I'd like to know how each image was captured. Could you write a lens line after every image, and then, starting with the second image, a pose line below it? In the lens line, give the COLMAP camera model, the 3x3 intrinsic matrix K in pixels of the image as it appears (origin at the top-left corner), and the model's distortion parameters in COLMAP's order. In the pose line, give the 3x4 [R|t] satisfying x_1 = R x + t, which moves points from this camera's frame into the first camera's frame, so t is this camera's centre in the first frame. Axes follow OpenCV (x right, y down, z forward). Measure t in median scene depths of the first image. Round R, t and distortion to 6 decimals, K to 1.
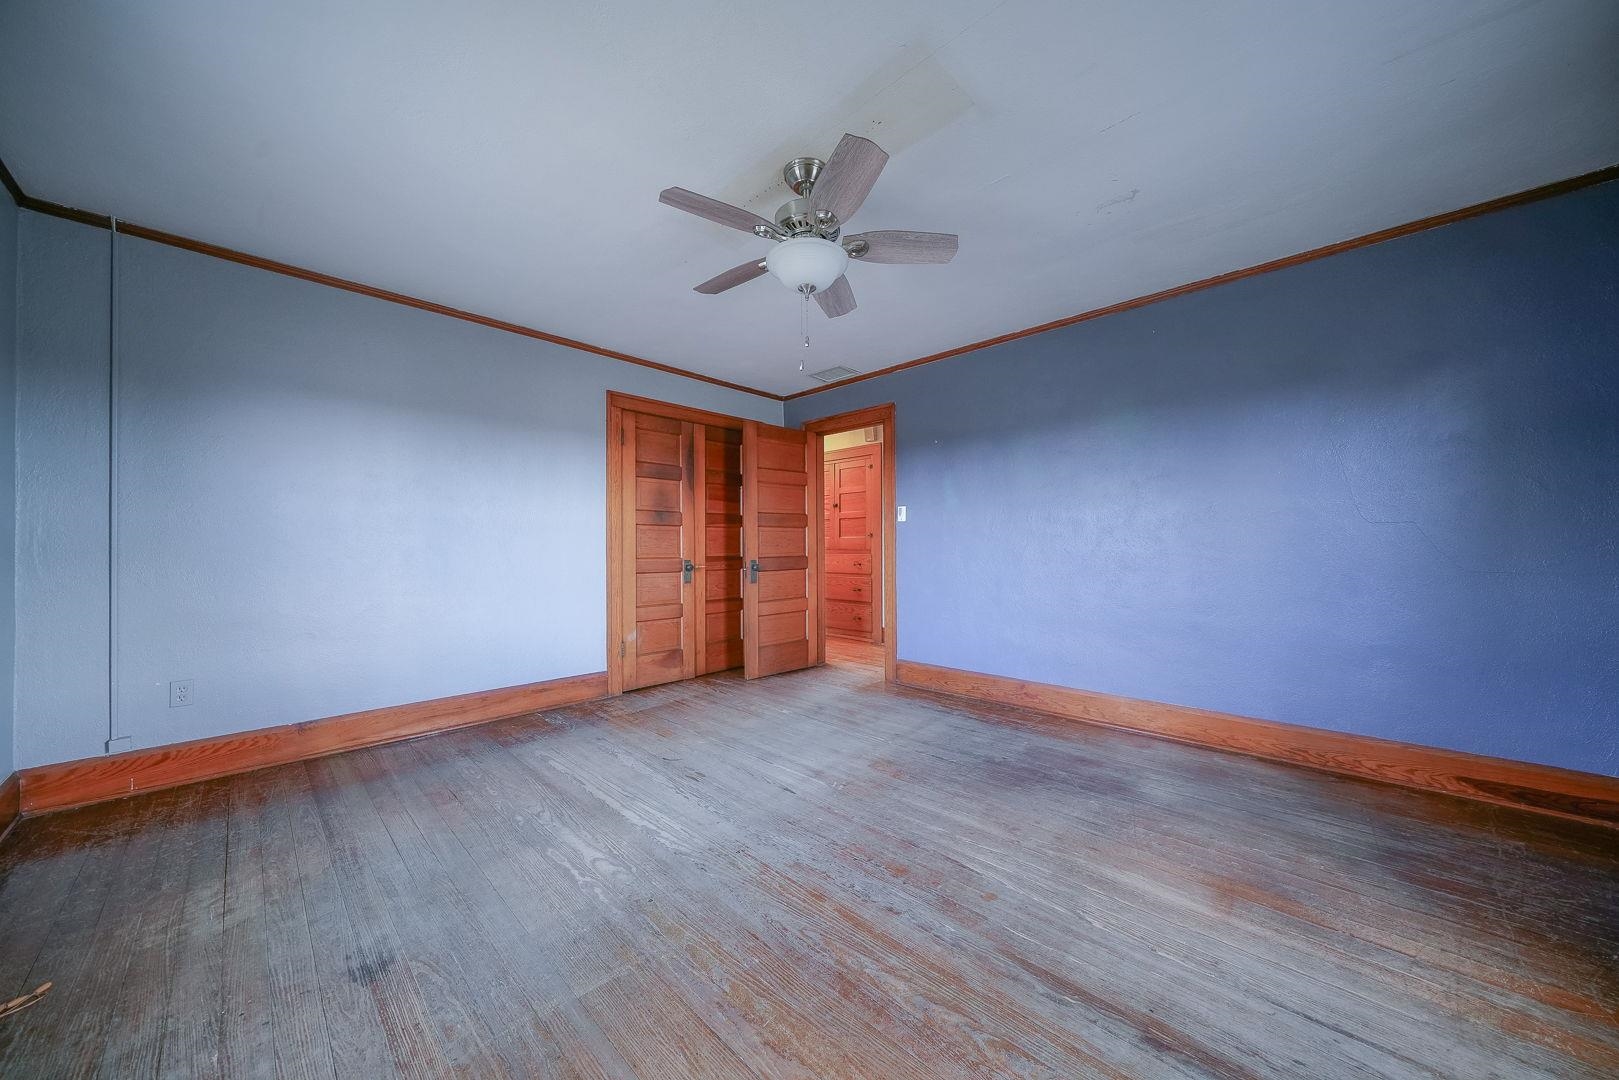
lens RADIAL K [[547.1, 0, 809.5], [0, 547.1, 540.0], [0, 0, 1]] dist [-0.005505, 0.000021]
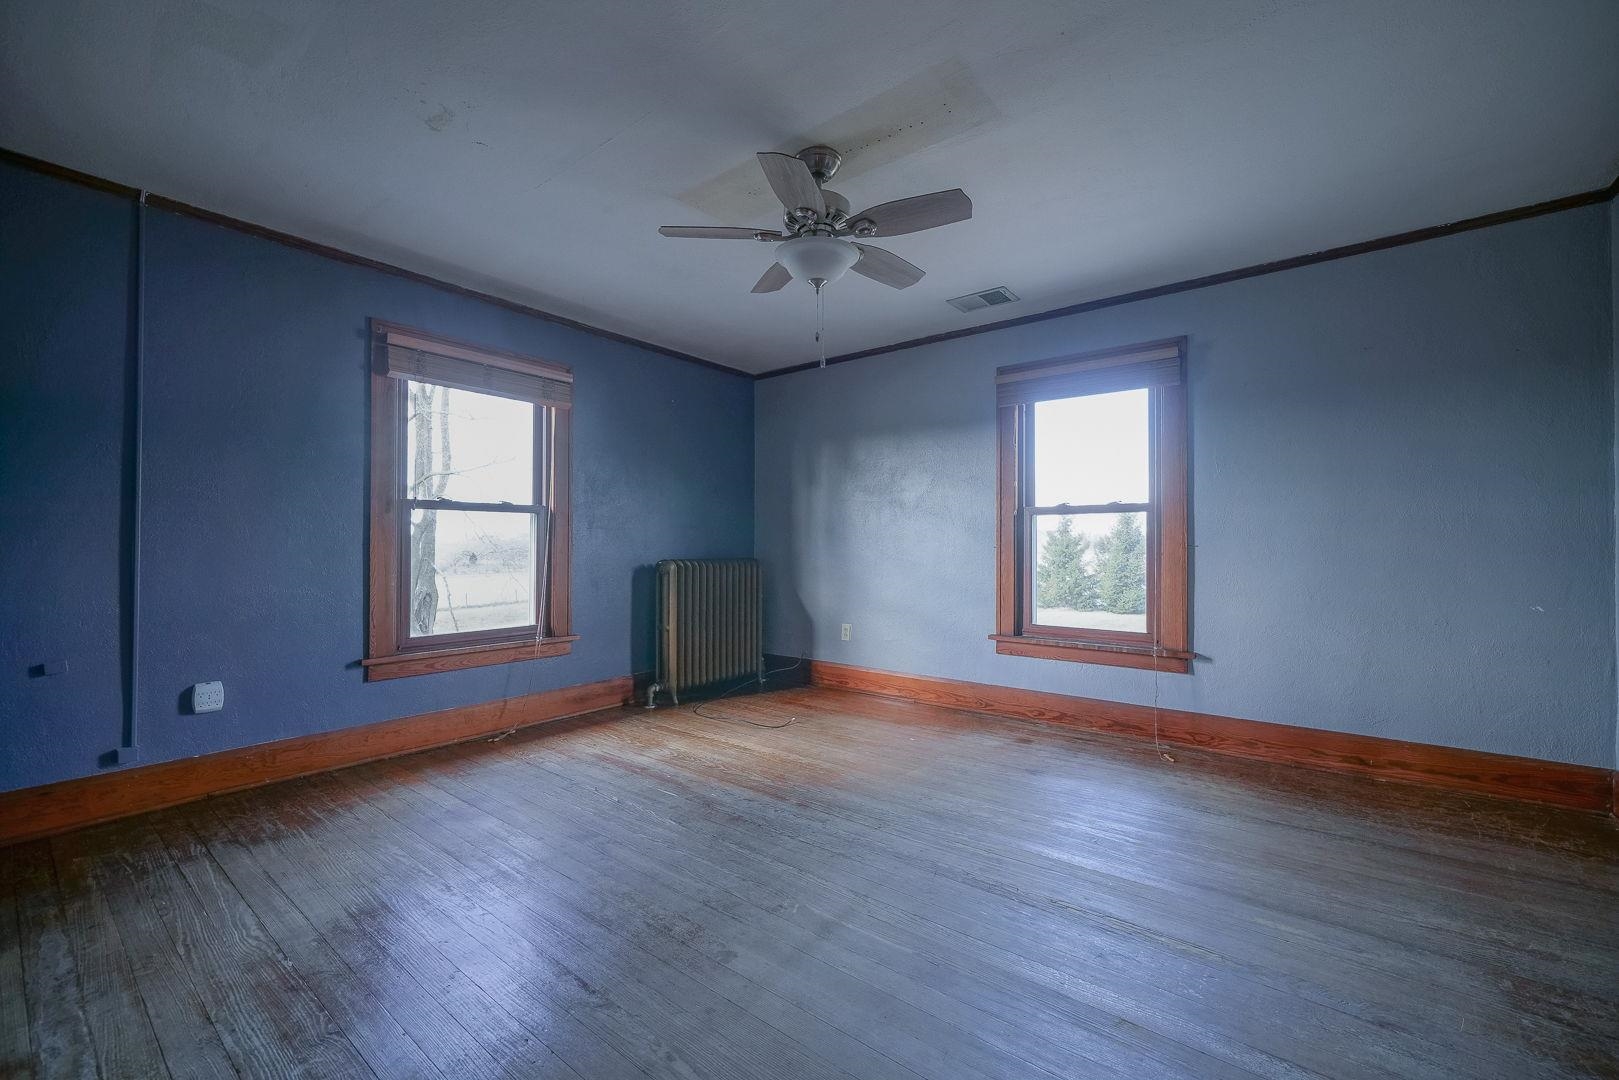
lens RADIAL K [[547.1, 0, 809.5], [0, 547.1, 540.0], [0, 0, 1]] dist [-0.005505, 0.000021]
pose [[-0.993503, 0.002473, -0.113781, 0.139385], [0.005028, 0.999741, -0.022182, 0.023464], [0.113697, -0.022610, -0.993258, 2.209677]]
